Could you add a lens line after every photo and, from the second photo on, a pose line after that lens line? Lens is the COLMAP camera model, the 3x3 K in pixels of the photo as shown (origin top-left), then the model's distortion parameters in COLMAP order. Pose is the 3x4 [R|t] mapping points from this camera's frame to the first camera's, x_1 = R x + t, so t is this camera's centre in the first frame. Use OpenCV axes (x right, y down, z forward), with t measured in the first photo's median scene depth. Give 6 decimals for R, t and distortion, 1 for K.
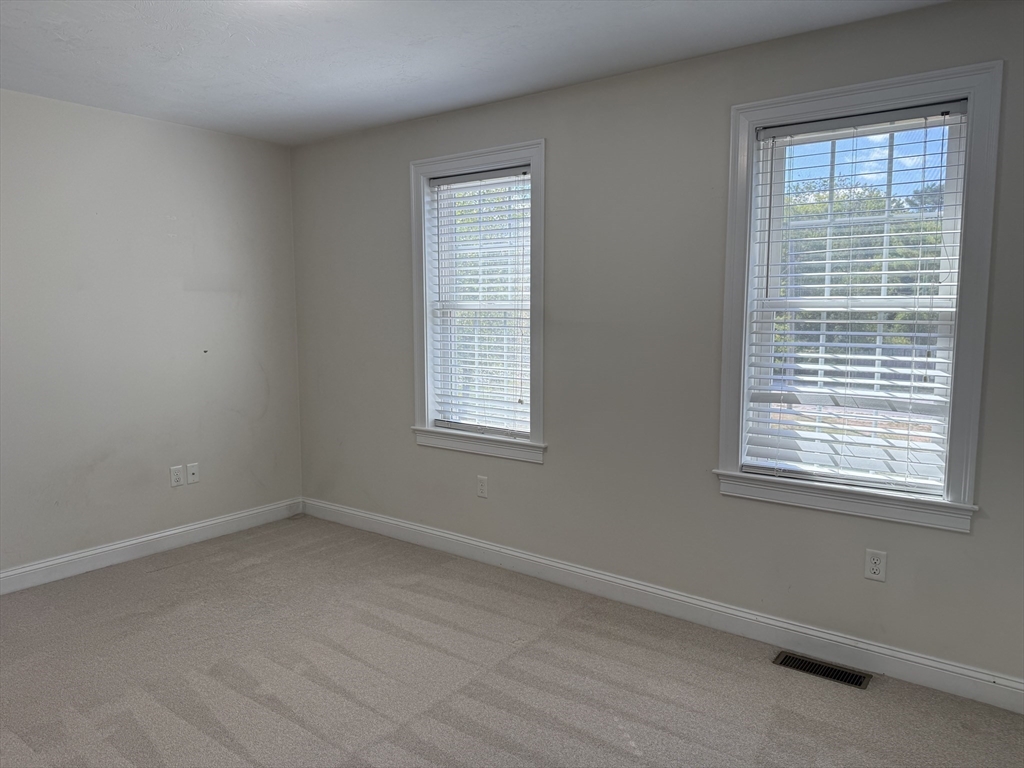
lens RADIAL K [[728.9, 0, 513.7], [0, 728.9, 384.2], [0, 0, 1]] dist [0.125366, -0.198486]
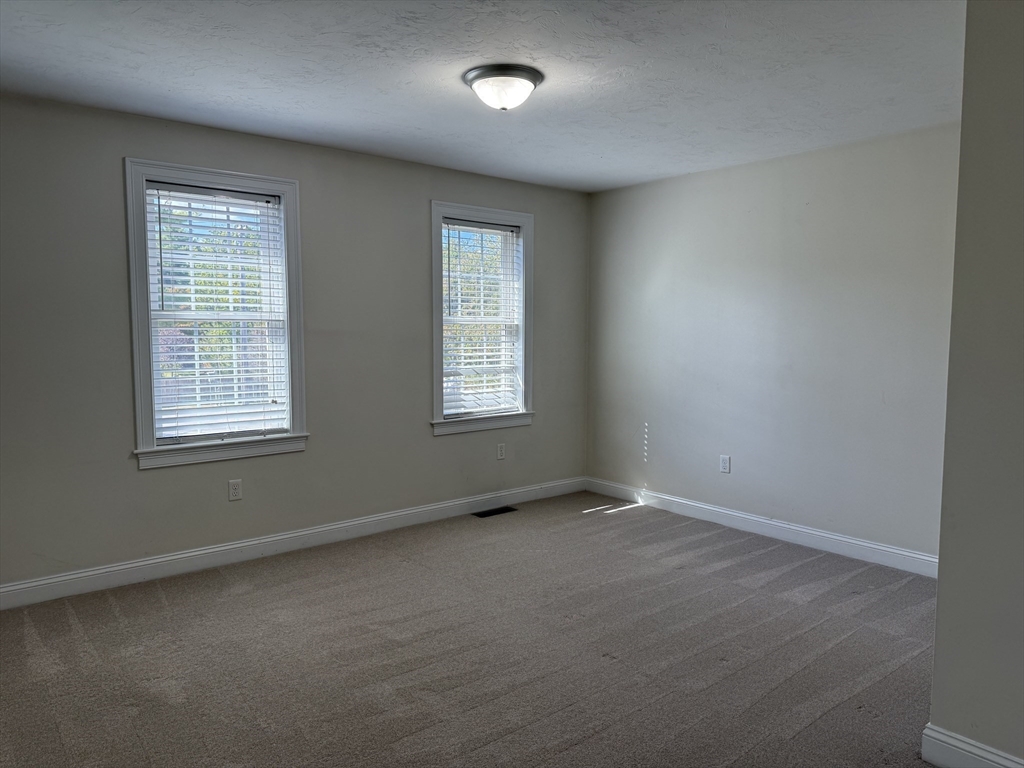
lens RADIAL K [[728.9, 0, 513.7], [0, 728.9, 384.2], [0, 0, 1]] dist [0.125366, -0.198486]
pose [[0.213288, -0.076522, 0.973988, -1.033410], [0.100496, 0.993358, 0.056036, -0.030046], [-0.971807, 0.085930, 0.219562, 0.392198]]
